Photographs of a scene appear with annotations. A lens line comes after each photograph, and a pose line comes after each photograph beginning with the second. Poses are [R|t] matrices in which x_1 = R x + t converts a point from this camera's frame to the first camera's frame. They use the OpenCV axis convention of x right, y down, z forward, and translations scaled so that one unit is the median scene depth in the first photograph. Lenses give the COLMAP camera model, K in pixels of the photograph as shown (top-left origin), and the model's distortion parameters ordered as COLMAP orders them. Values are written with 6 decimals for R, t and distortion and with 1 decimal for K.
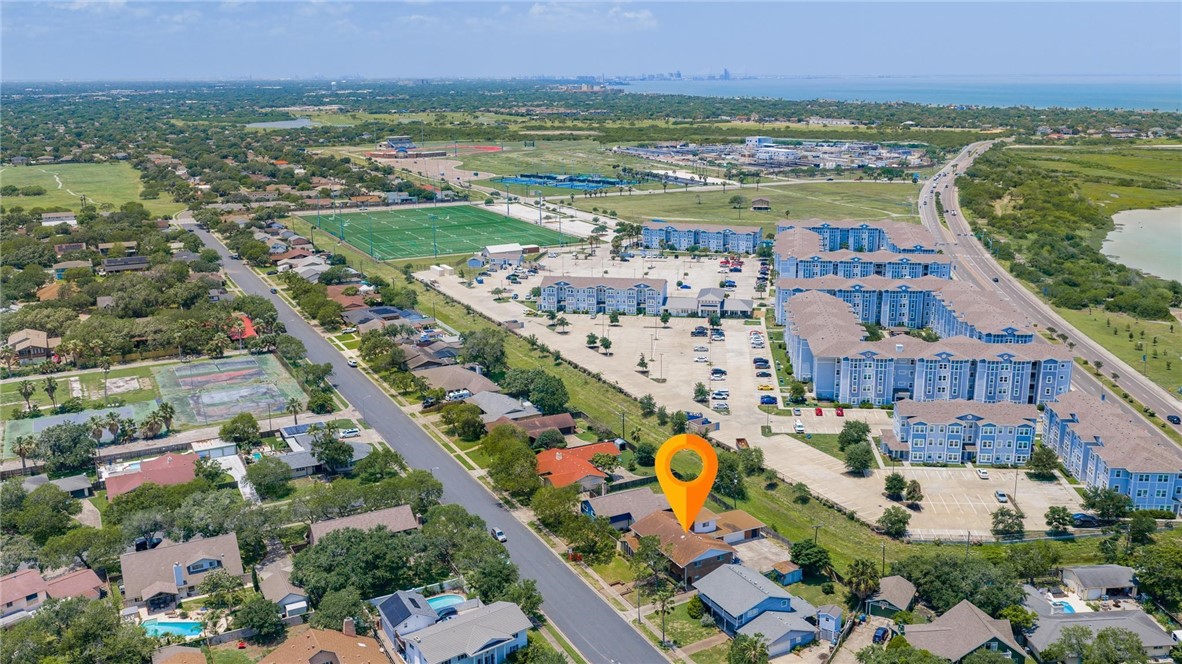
lens RADIAL K [[1044.5, 0, 591.0], [0, 1044.5, 332.0], [0, 0, 1]] dist [0.043105, -0.122020]
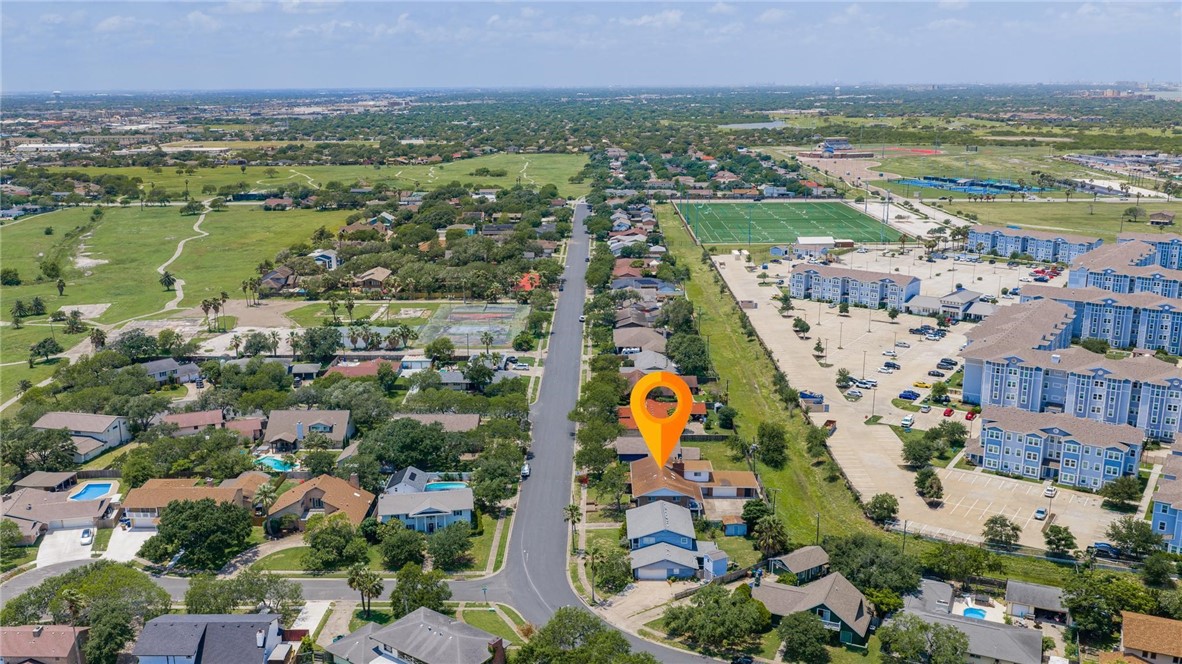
lens RADIAL K [[1044.5, 0, 591.0], [0, 1044.5, 332.0], [0, 0, 1]] dist [0.043105, -0.122020]
pose [[0.863755, 0.113743, -0.490906, 0.350919], [-0.117713, 0.992783, 0.022911, 0.017027], [0.489970, 0.037997, 0.870911, -0.003438]]
